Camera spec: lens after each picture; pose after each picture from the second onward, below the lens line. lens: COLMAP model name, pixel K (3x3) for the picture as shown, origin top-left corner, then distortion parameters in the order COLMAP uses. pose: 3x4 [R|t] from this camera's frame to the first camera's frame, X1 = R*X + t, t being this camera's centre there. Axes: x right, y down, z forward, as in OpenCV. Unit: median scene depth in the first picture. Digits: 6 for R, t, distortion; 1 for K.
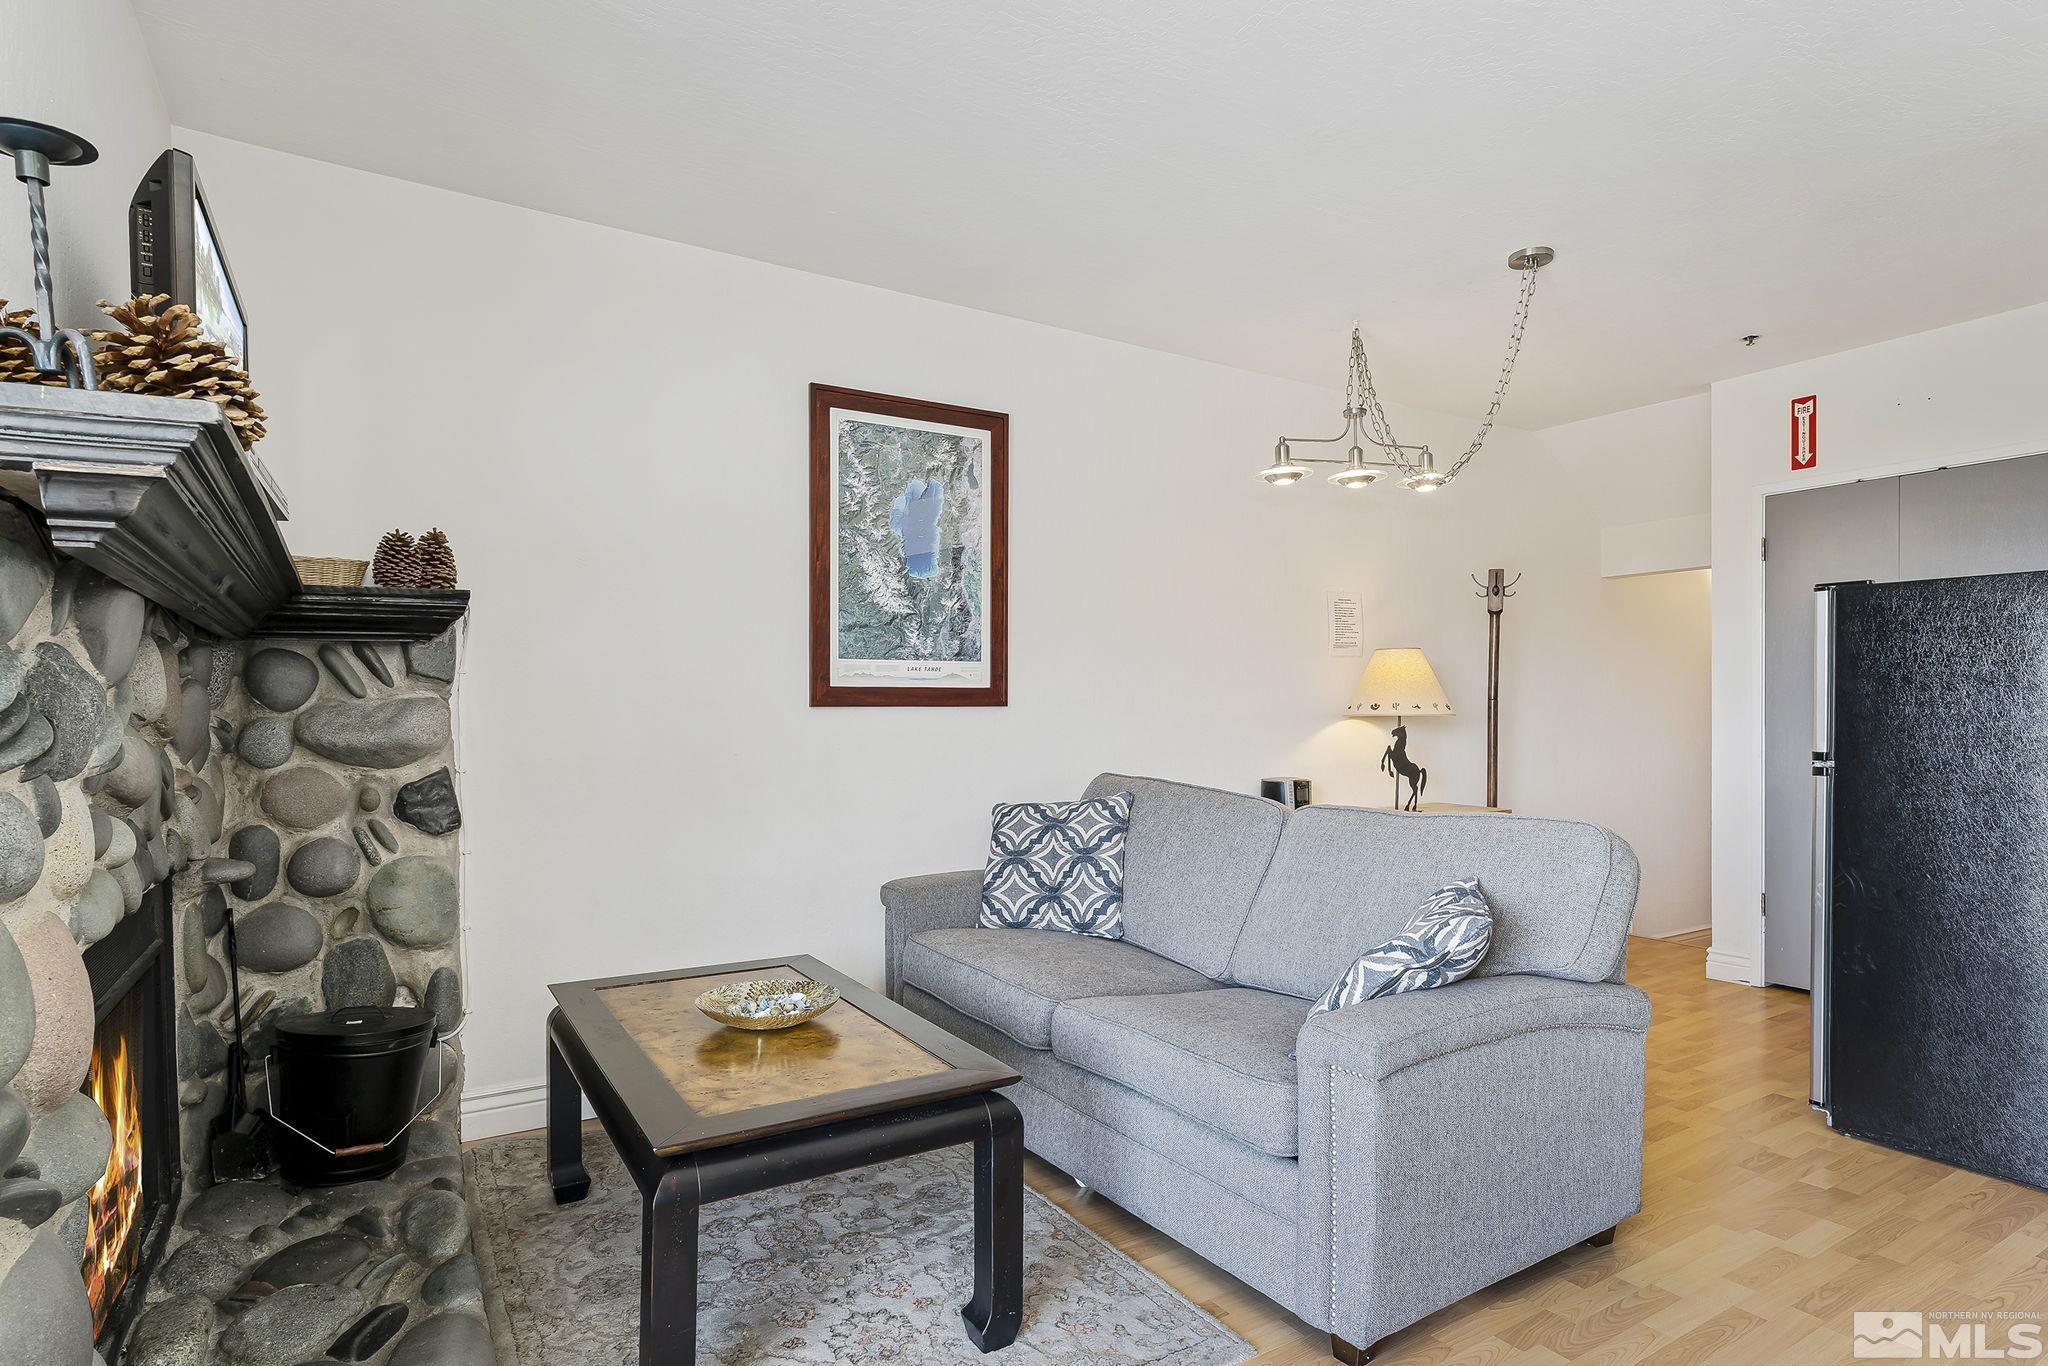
lens RADIAL K [[1074.6, 0, 1027.1], [0, 1074.6, 711.7], [0, 0, 1]] dist [-0.002112, 0.004790]
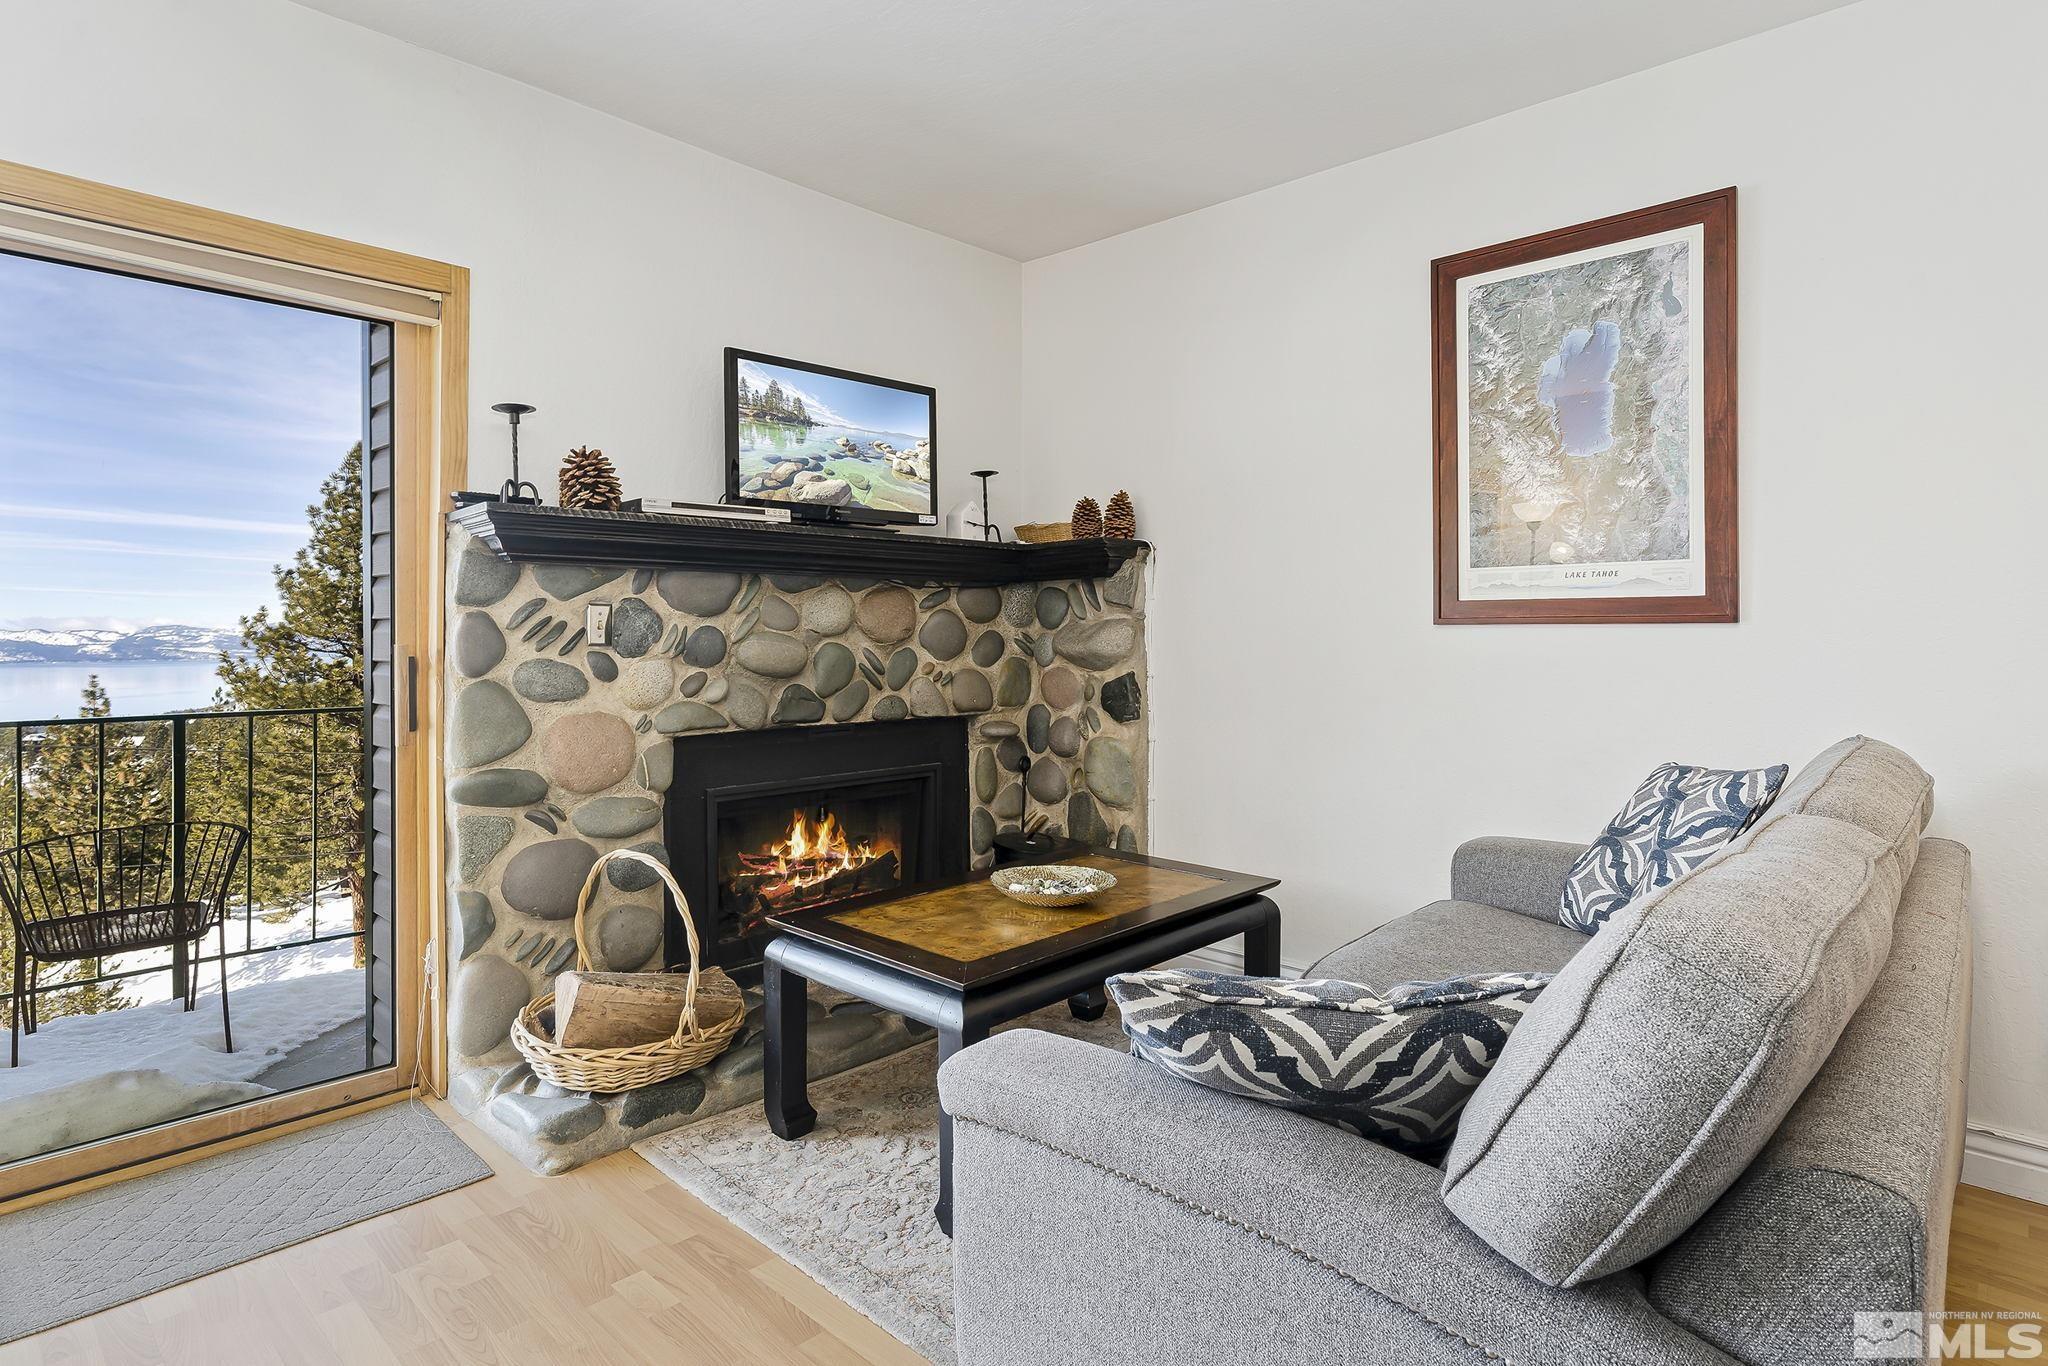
lens RADIAL K [[1074.6, 0, 1050.9], [0, 1074.6, 626.2], [0, 0, 1]] dist [-0.002112, 0.004790]
pose [[0.275961, -0.002905, -0.961164, 0.550645], [-0.002567, 0.999990, -0.003760, 0.000913], [0.961165, 0.003505, 0.275951, 0.439318]]
